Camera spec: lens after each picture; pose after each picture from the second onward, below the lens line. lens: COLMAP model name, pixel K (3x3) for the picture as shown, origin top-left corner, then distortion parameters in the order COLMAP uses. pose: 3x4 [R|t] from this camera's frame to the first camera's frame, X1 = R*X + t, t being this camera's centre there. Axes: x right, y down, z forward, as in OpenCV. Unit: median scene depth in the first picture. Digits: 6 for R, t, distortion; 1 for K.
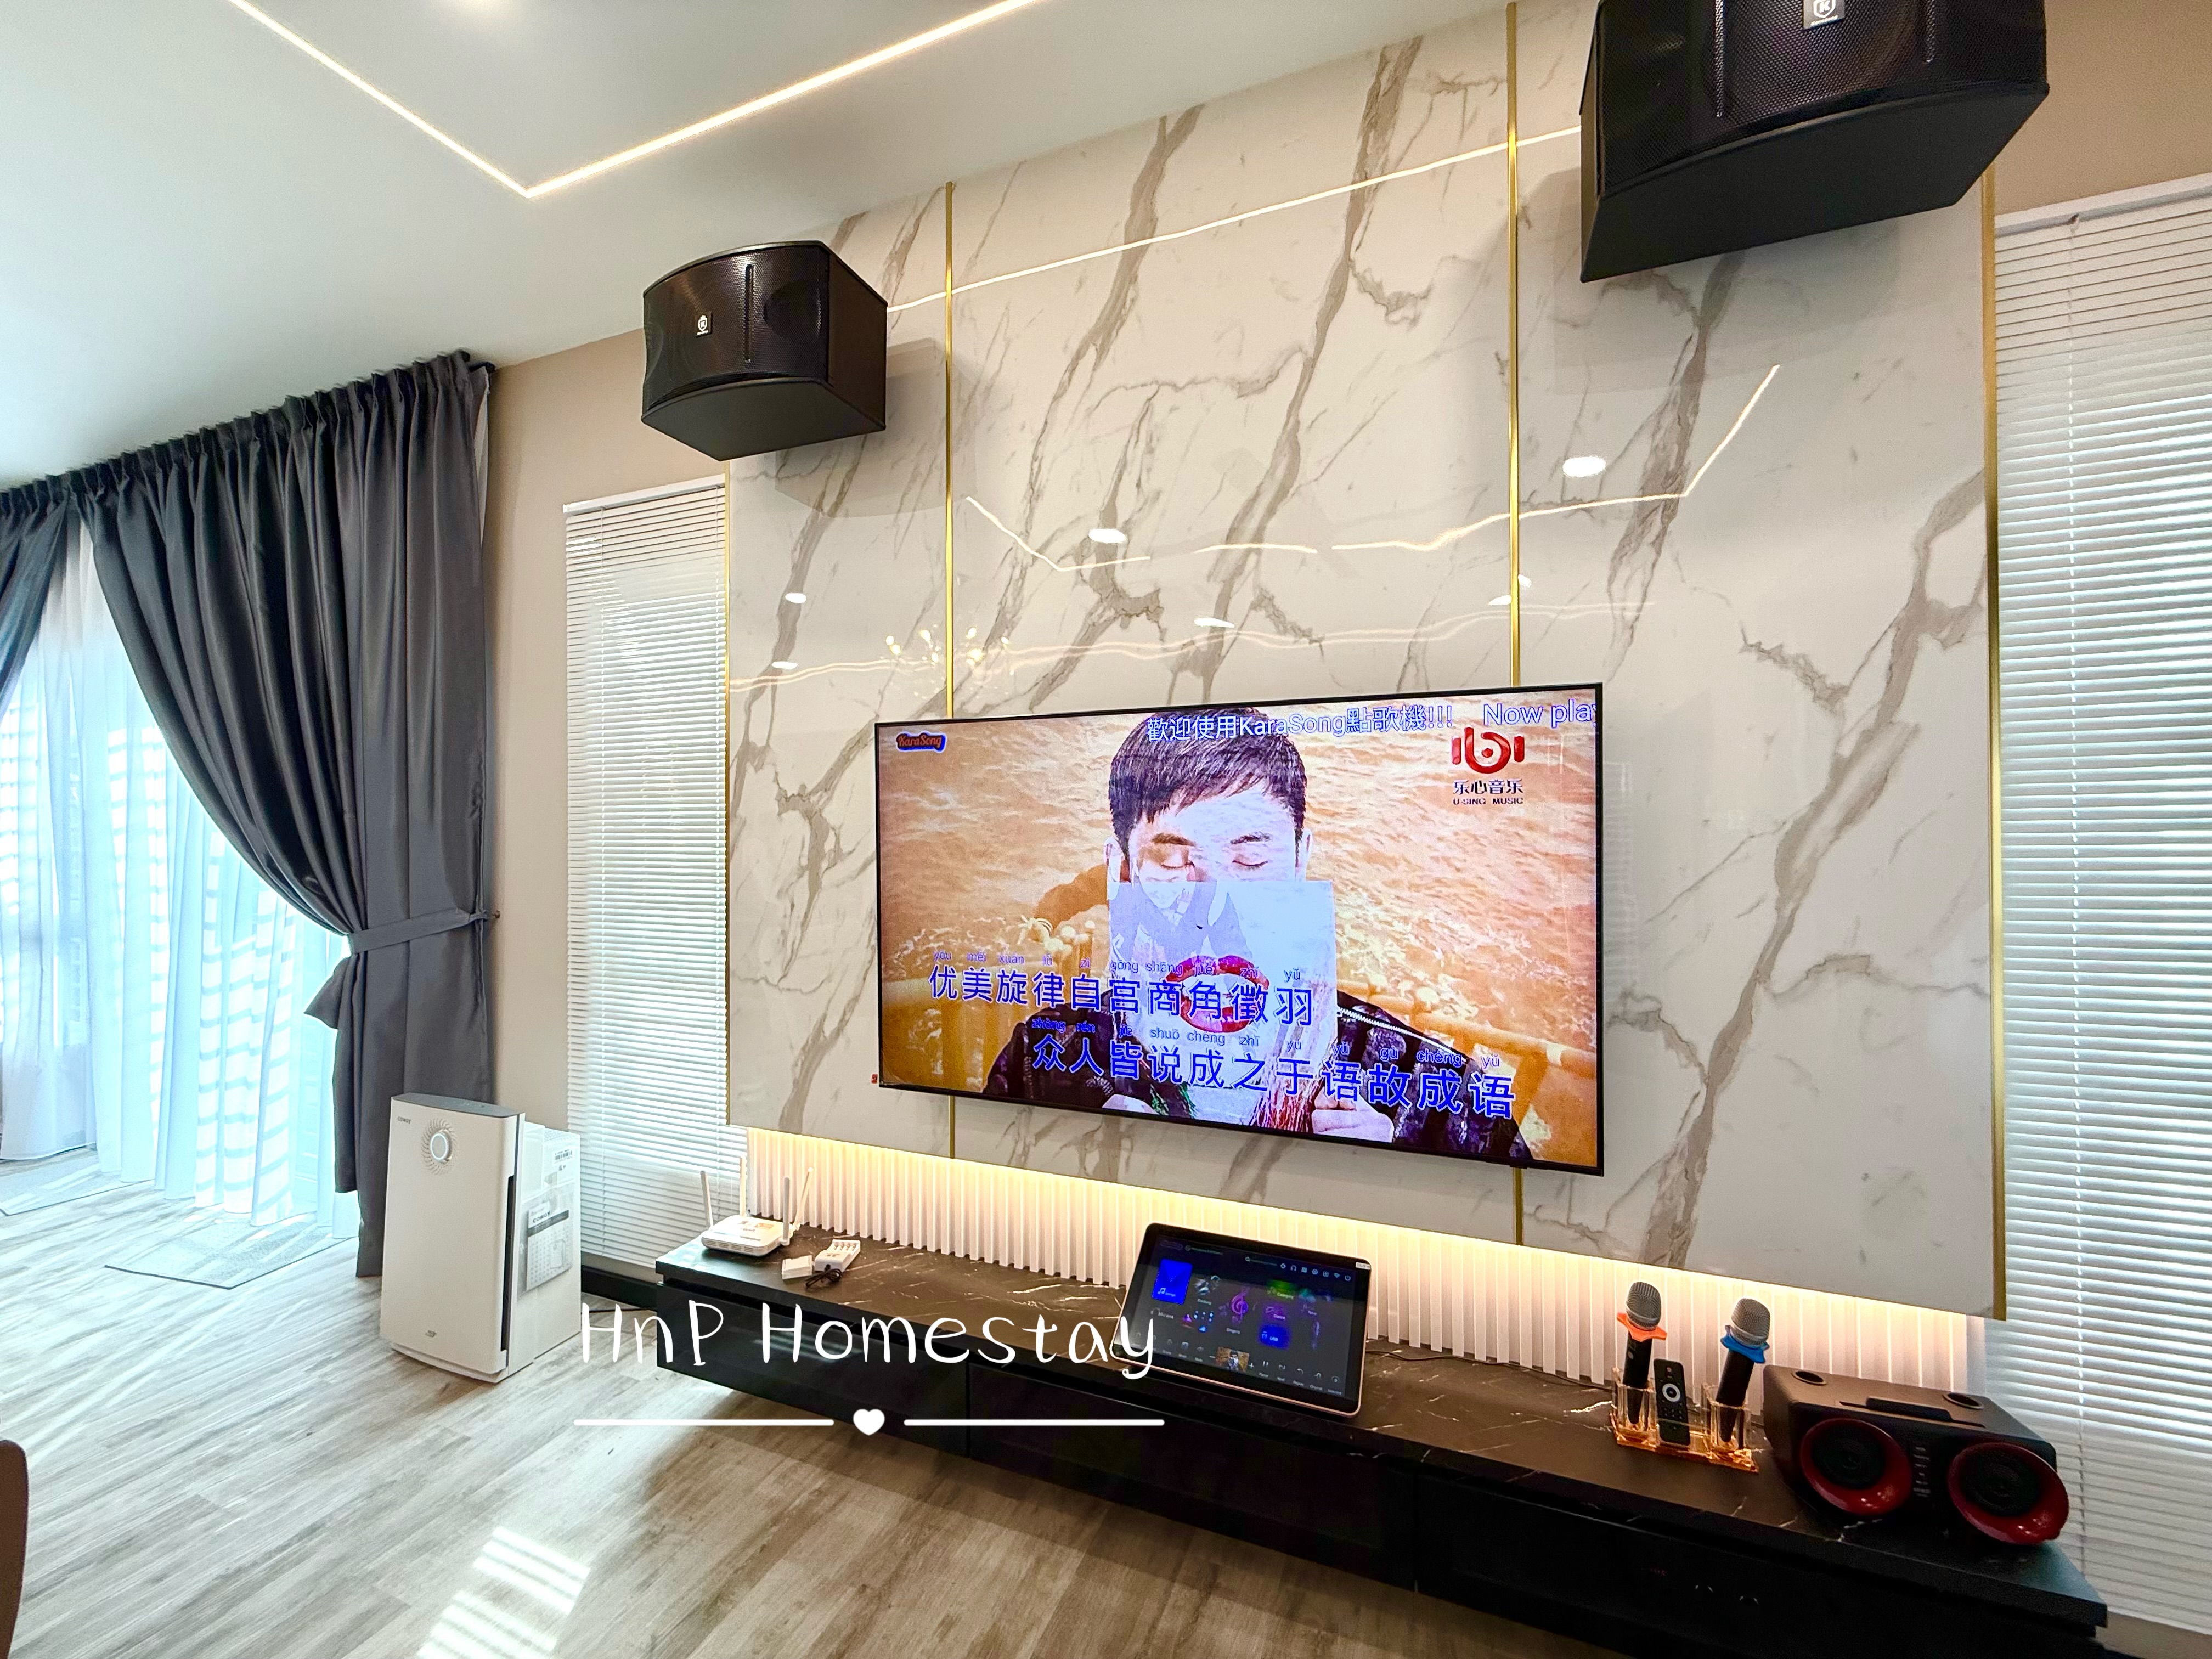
lens RADIAL K [[878.4, 0, 1106.0], [0, 878.4, 829.5], [0, 0, 1]] dist [-0.000448, -0.000065]
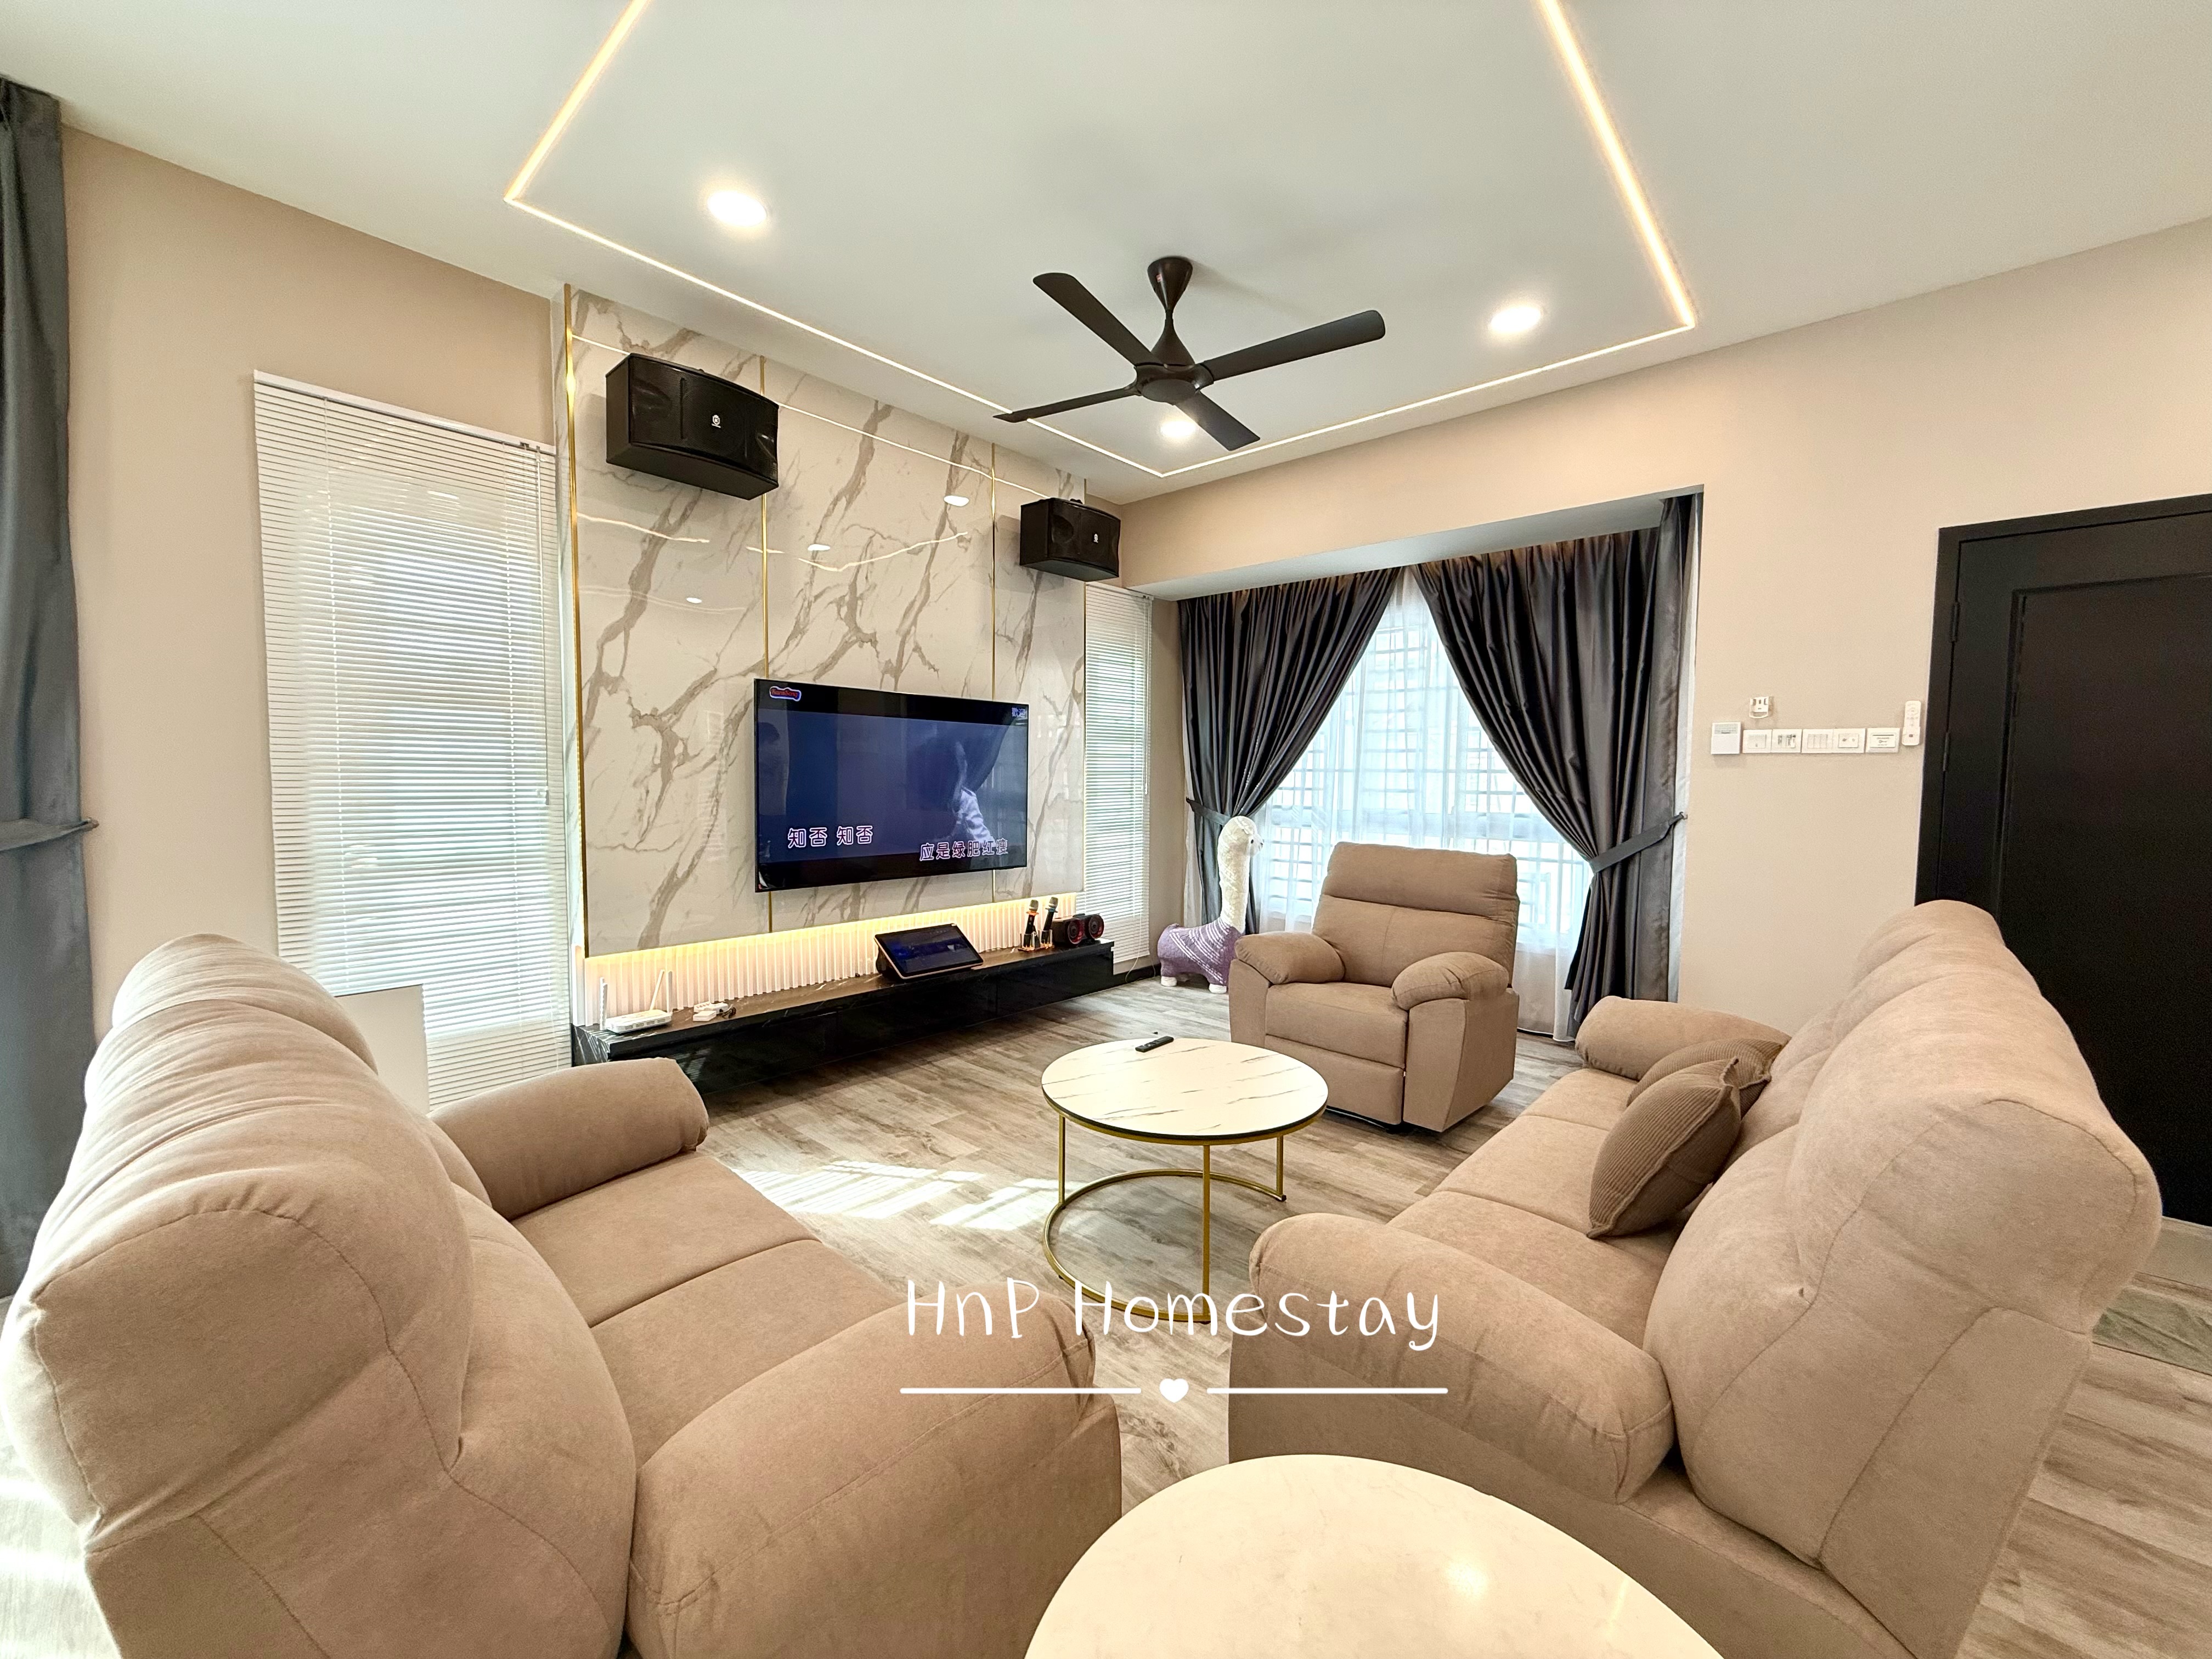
lens RADIAL K [[878.4, 0, 1106.0], [0, 878.4, 829.5], [0, 0, 1]] dist [-0.000448, -0.000065]
pose [[0.340155, -0.049275, 0.939077, -1.661412], [-0.010180, 0.998375, 0.056074, 0.068333], [-0.940314, -0.028634, 0.339101, -0.222589]]
